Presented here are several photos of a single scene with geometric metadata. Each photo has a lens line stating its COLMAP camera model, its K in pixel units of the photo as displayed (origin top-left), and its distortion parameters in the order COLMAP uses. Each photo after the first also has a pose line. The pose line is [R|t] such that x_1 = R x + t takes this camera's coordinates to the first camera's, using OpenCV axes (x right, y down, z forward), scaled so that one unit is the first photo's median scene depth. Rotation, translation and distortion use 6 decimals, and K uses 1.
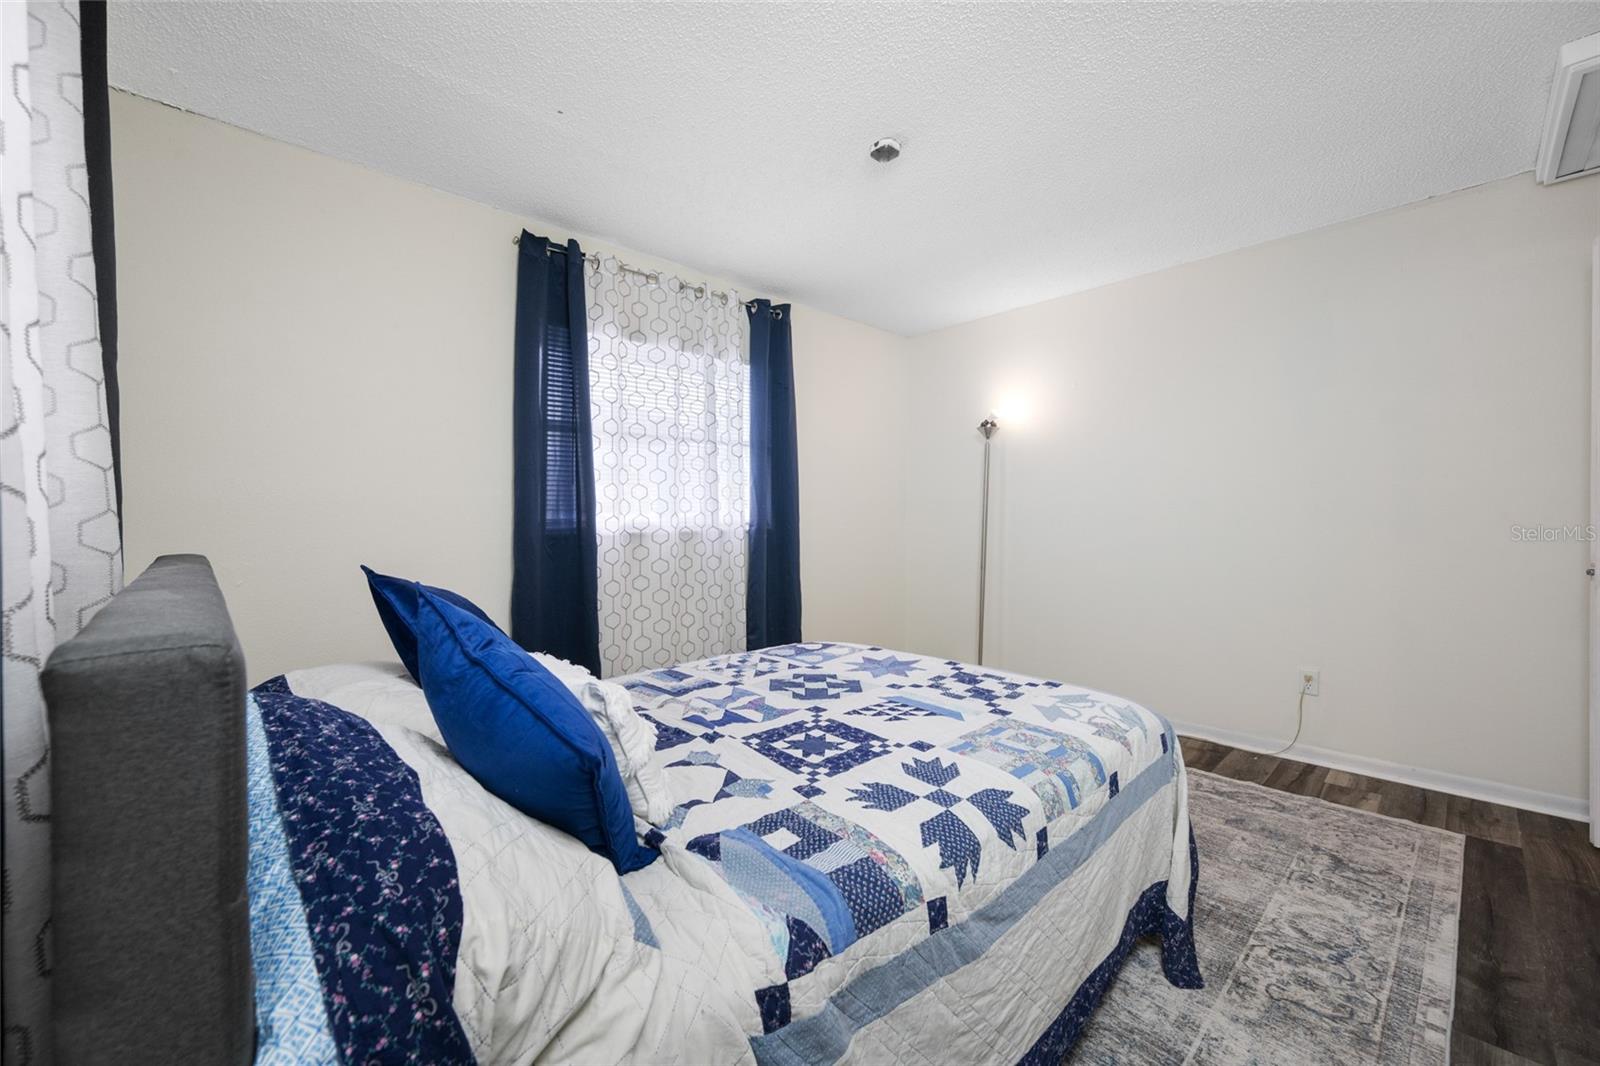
lens RADIAL K [[632.8, 0, 803.0], [0, 632.8, 530.8], [0, 0, 1]] dist [0.002920, 0.000142]
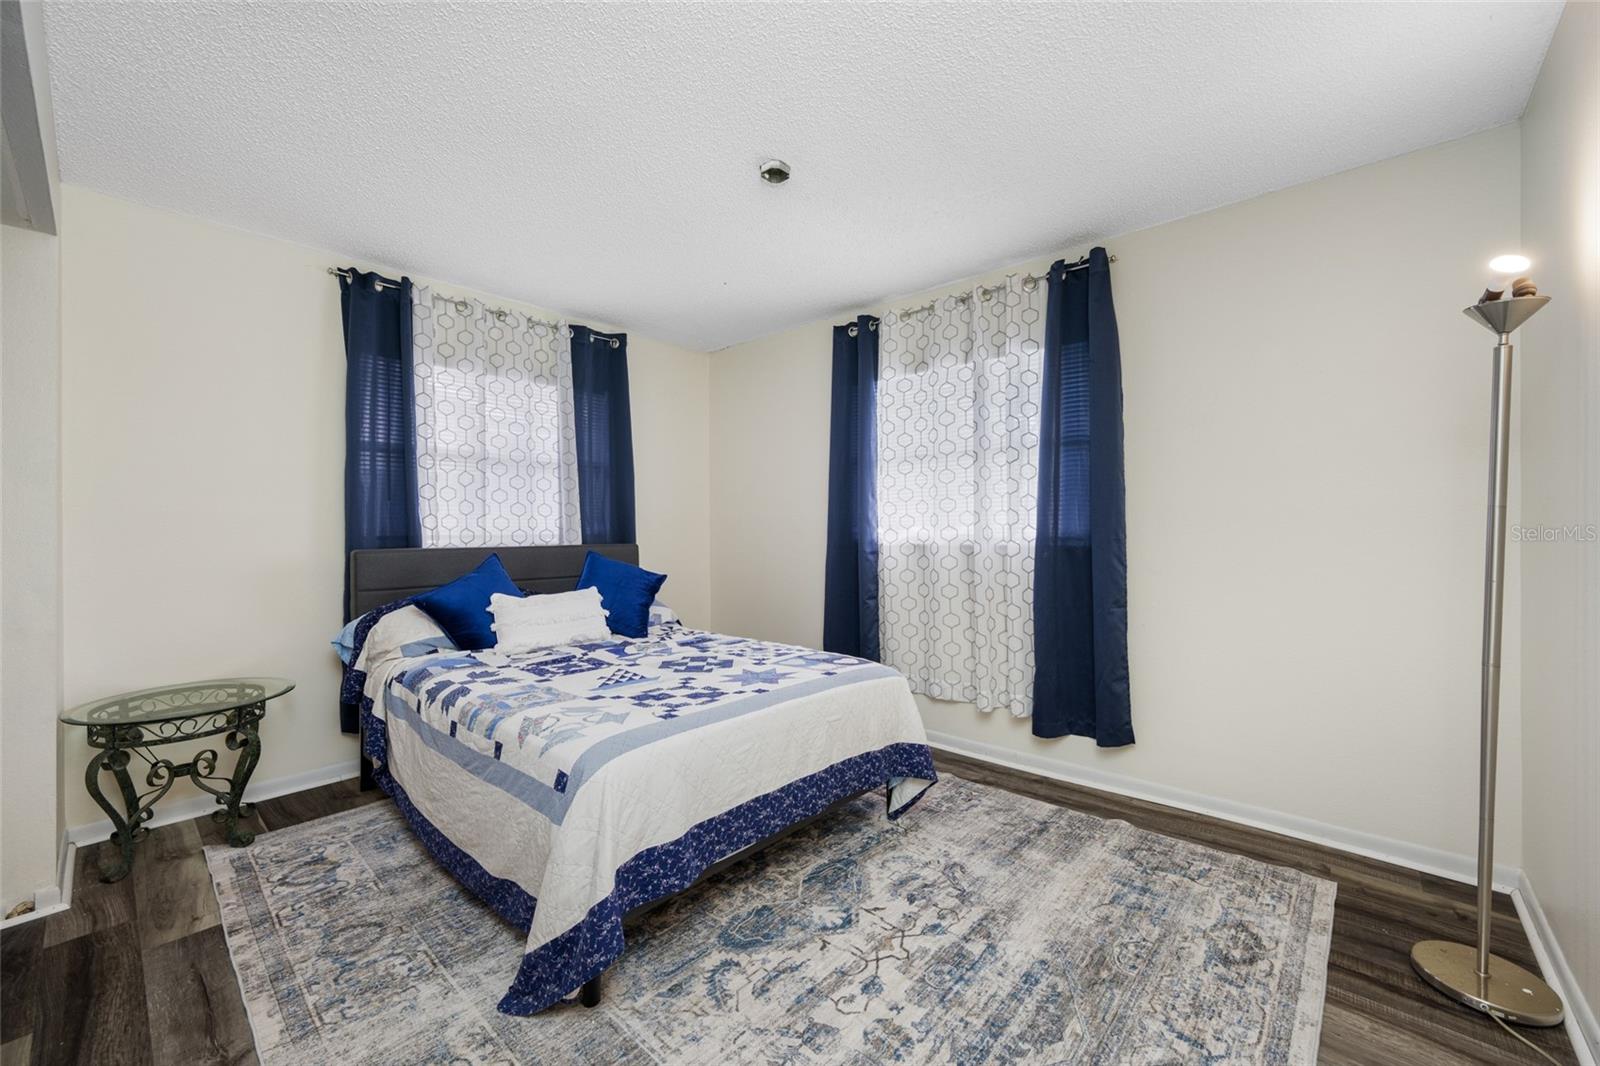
lens RADIAL K [[632.8, 0, 803.0], [0, 632.8, 530.8], [0, 0, 1]] dist [0.002920, 0.000142]
pose [[0.080322, 0.009588, -0.996723, 1.337489], [-0.017128, 0.999819, 0.008237, -0.042923], [0.996622, 0.016410, 0.080472, 1.117106]]
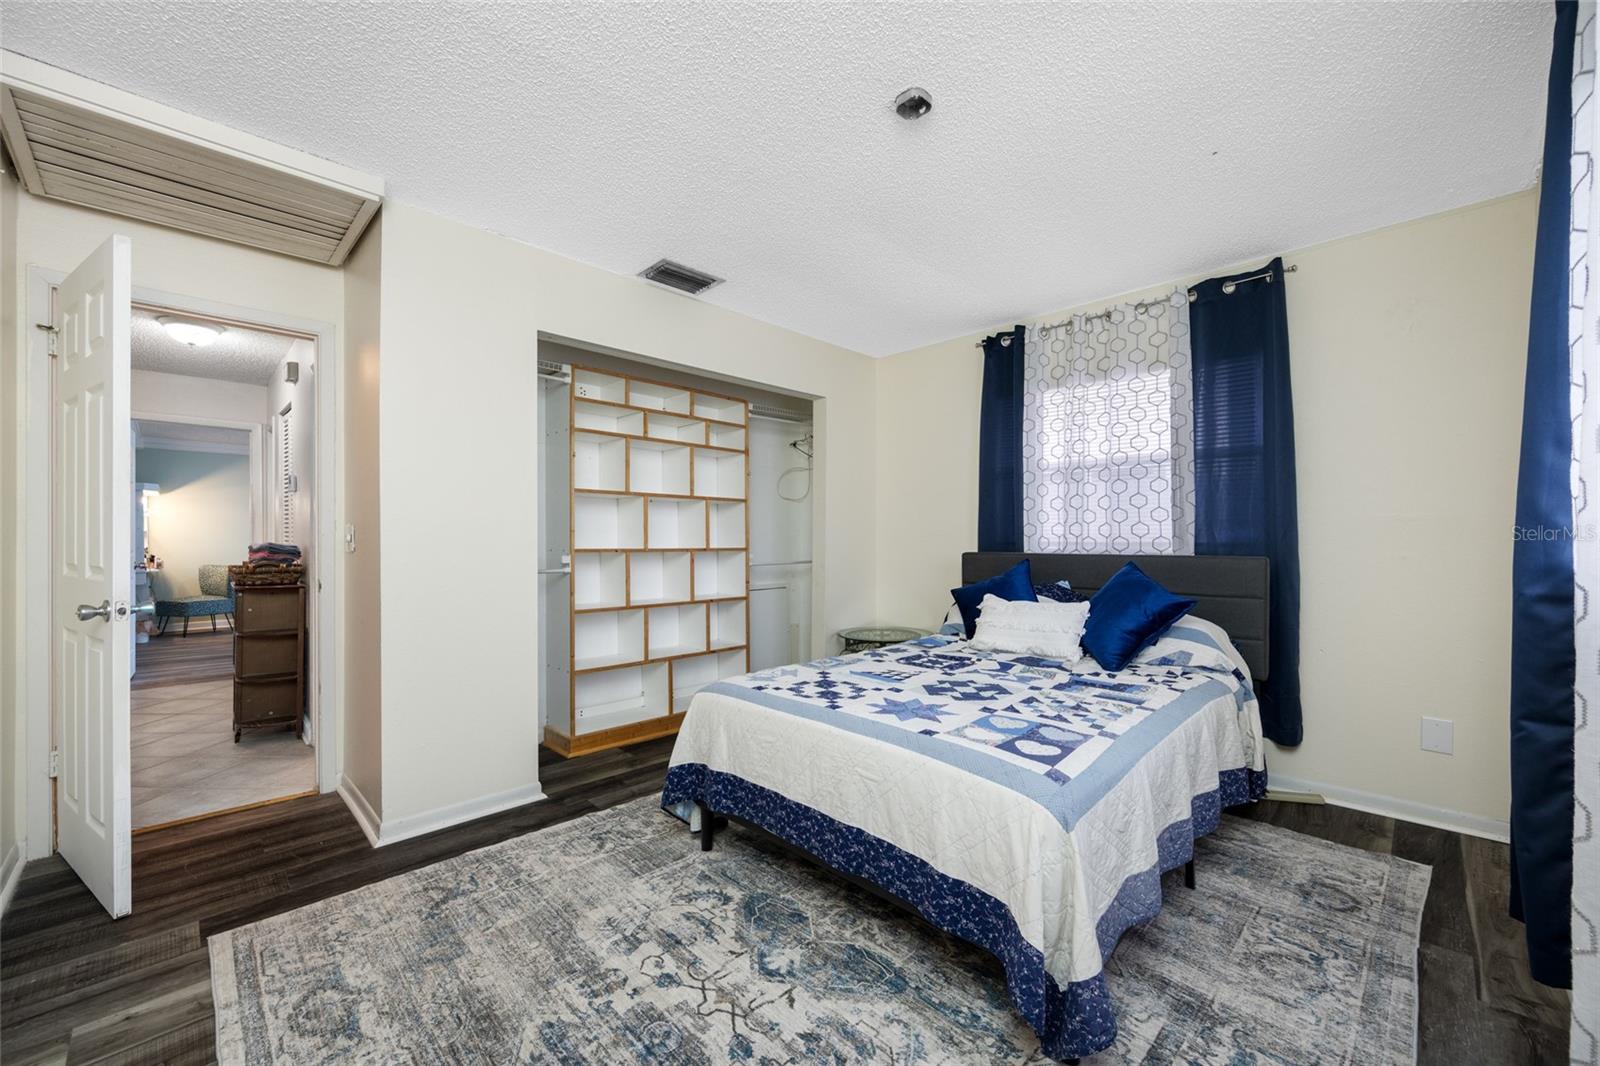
lens RADIAL K [[632.8, 0, 803.0], [0, 632.8, 530.8], [0, 0, 1]] dist [0.002920, 0.000142]
pose [[-0.999807, 0.008505, -0.017699, 0.333869], [0.008317, 0.999908, 0.010678, -0.056696], [0.017789, 0.010529, -0.999786, 2.154421]]
